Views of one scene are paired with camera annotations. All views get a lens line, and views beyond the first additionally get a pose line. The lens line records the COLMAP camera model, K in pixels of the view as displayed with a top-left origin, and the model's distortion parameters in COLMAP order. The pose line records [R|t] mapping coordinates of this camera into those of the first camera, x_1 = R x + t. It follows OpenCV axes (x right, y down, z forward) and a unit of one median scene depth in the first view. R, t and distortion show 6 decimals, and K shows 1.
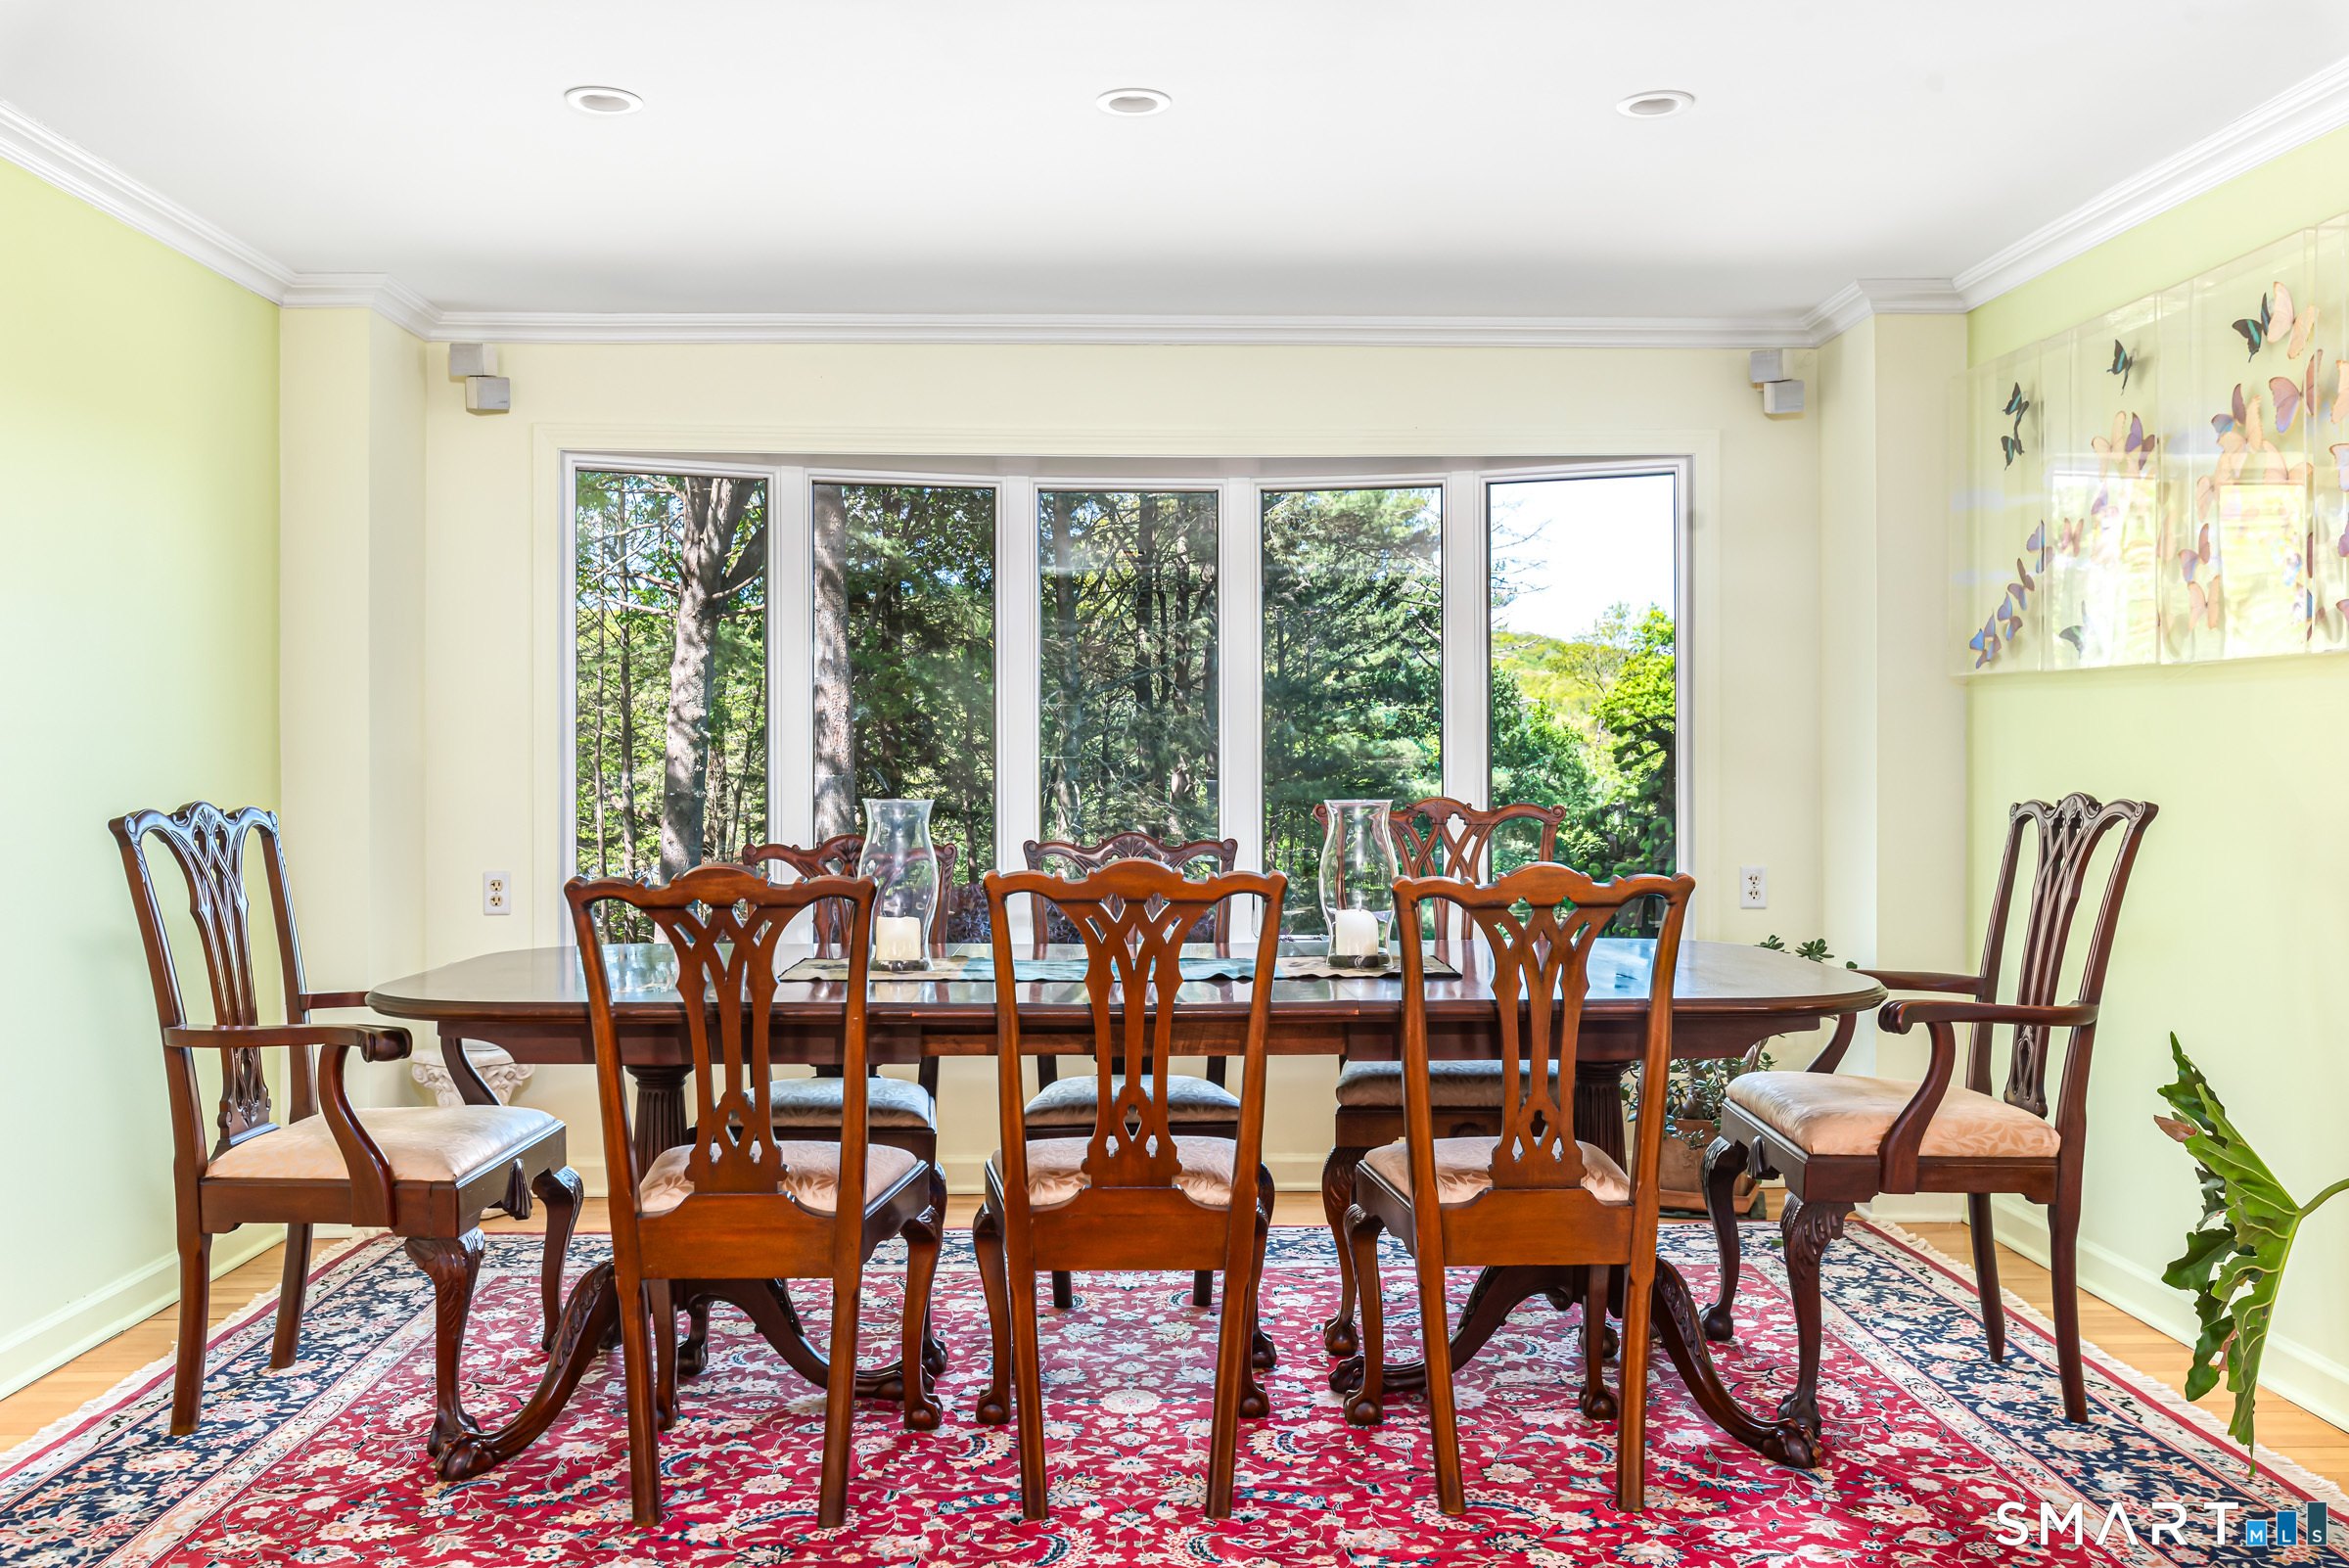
lens RADIAL K [[1932.9, 0, 1141.2], [0, 1932.9, 735.7], [0, 0, 1]] dist [-0.002931, -0.015941]
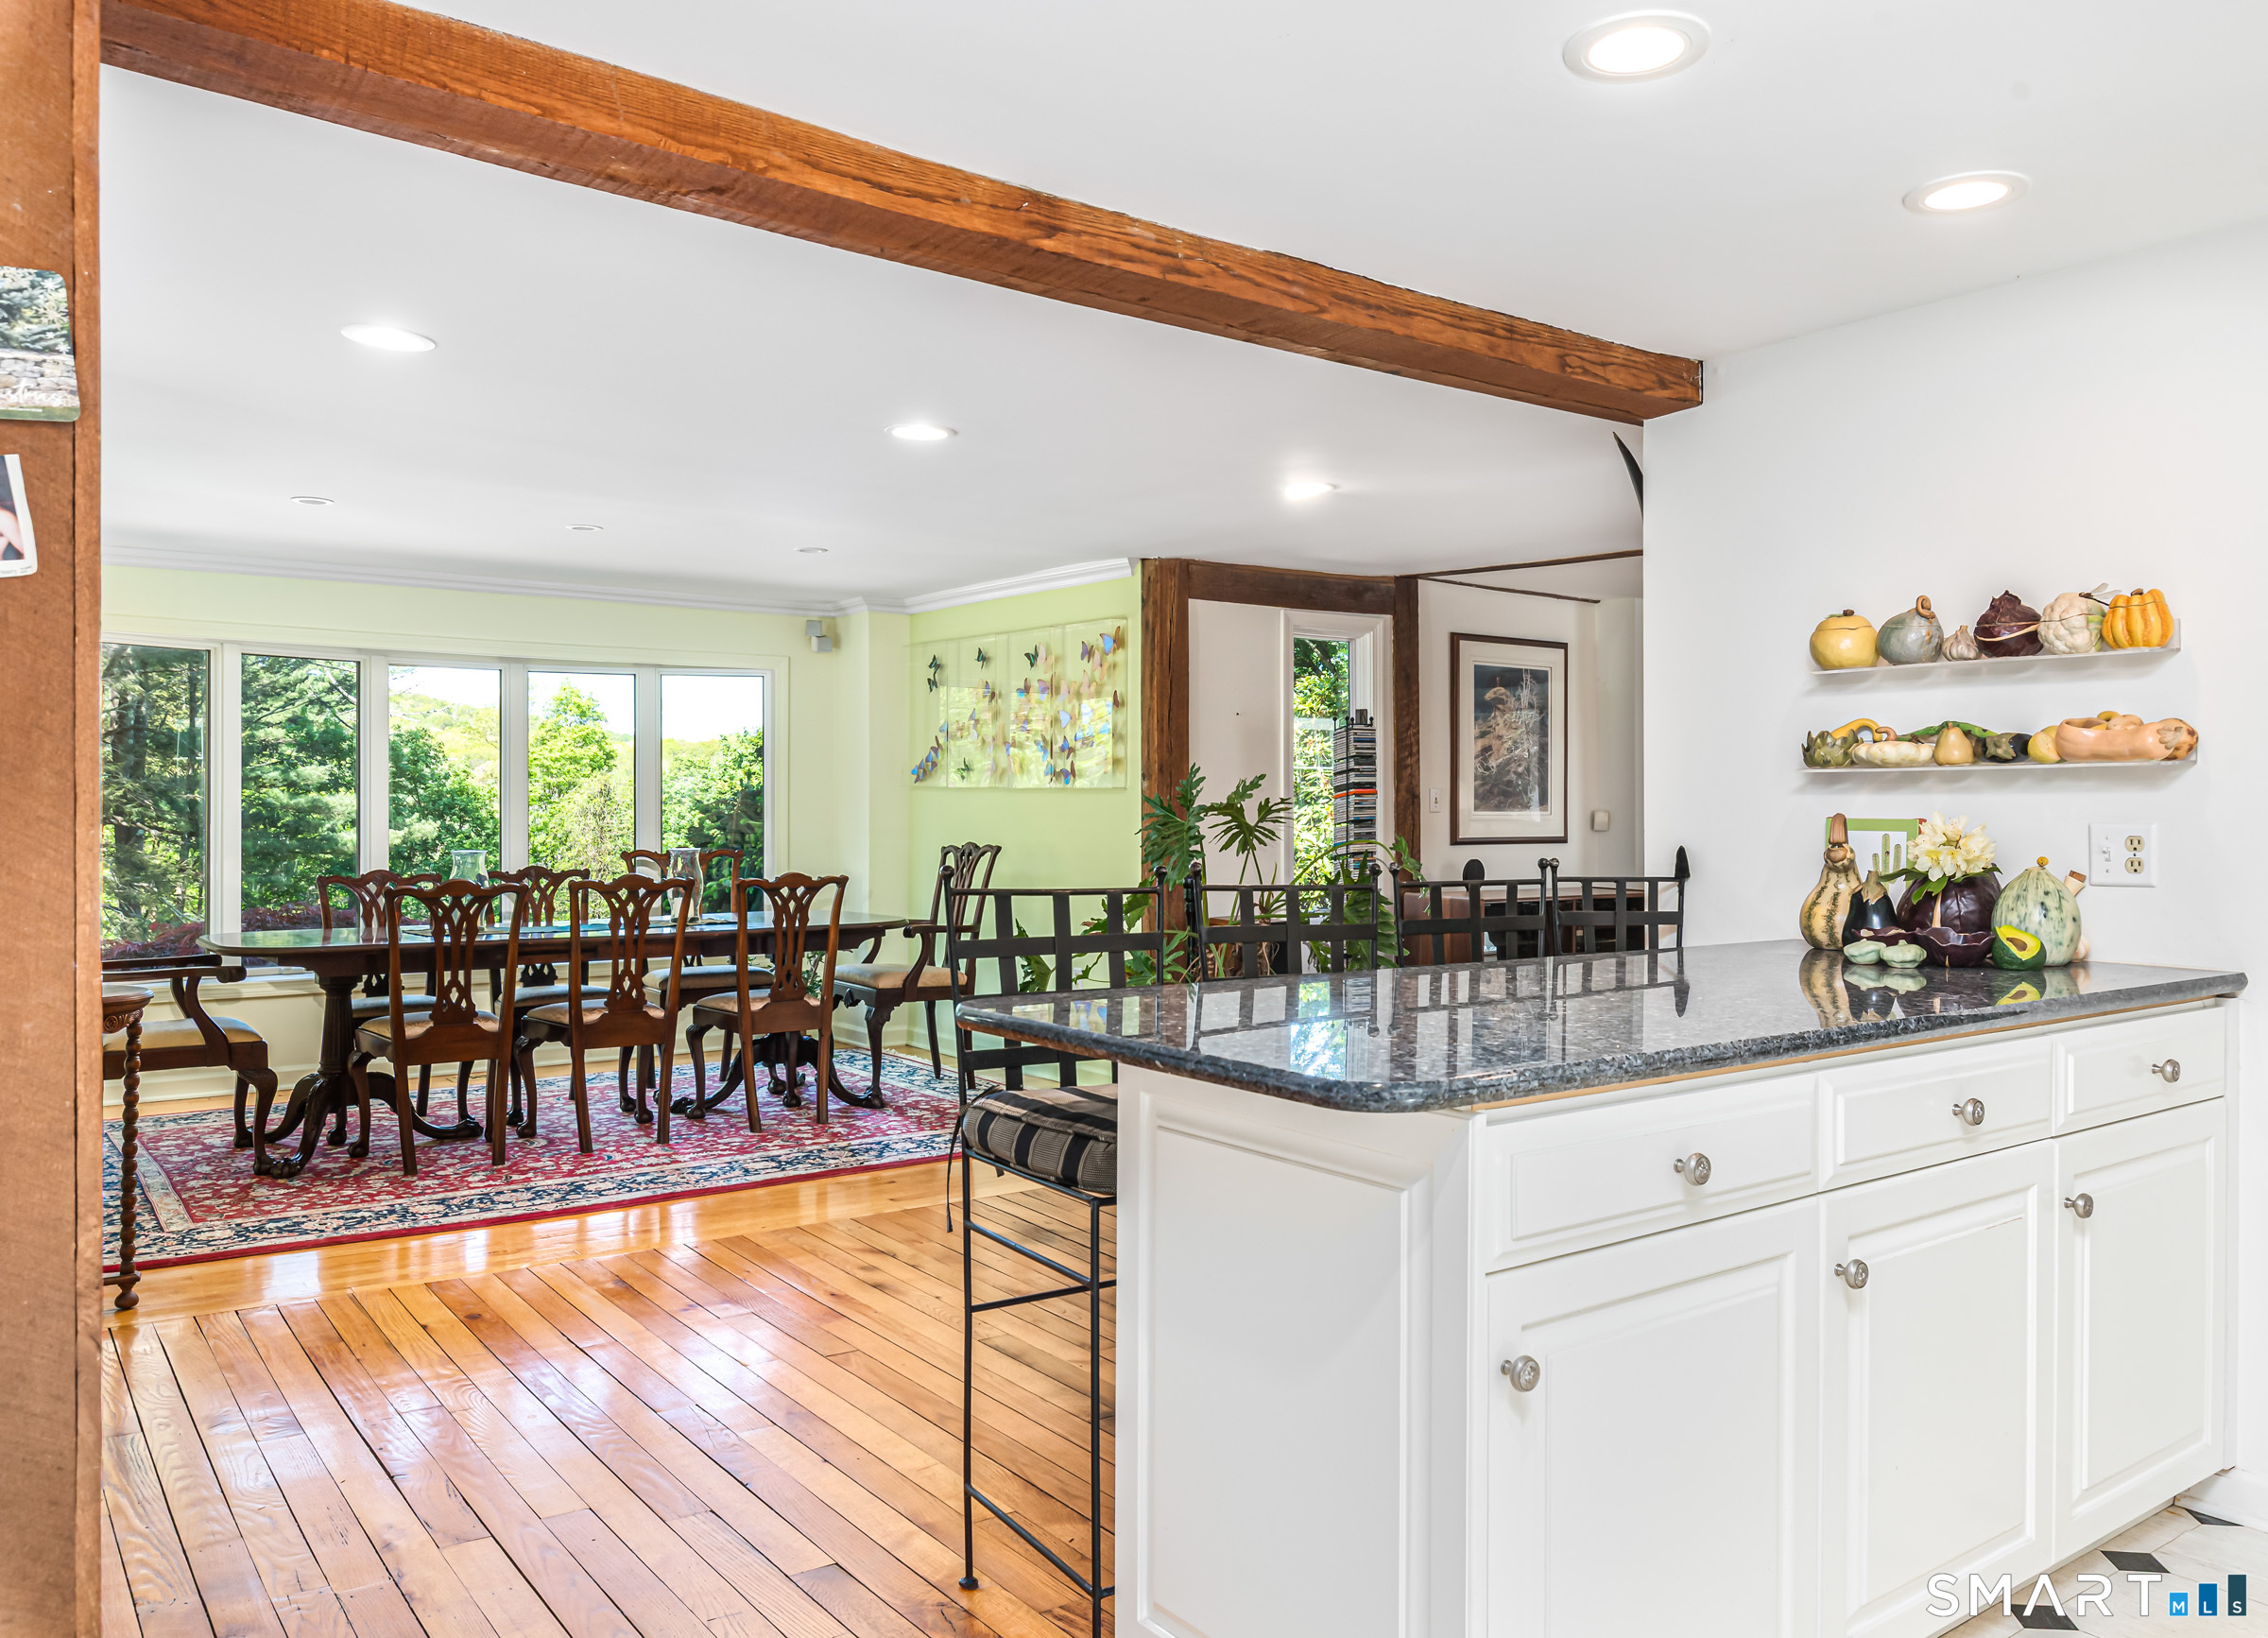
lens RADIAL K [[1693.1, 0, 1142.3], [0, 1693.1, 808.1], [0, 0, 1]] dist [-0.003762, 0.000276]
pose [[0.820018, 0.002218, 0.572333, -0.587381], [-0.008410, 0.999931, 0.008174, -0.034107], [-0.572276, -0.011516, 0.819980, -0.925059]]
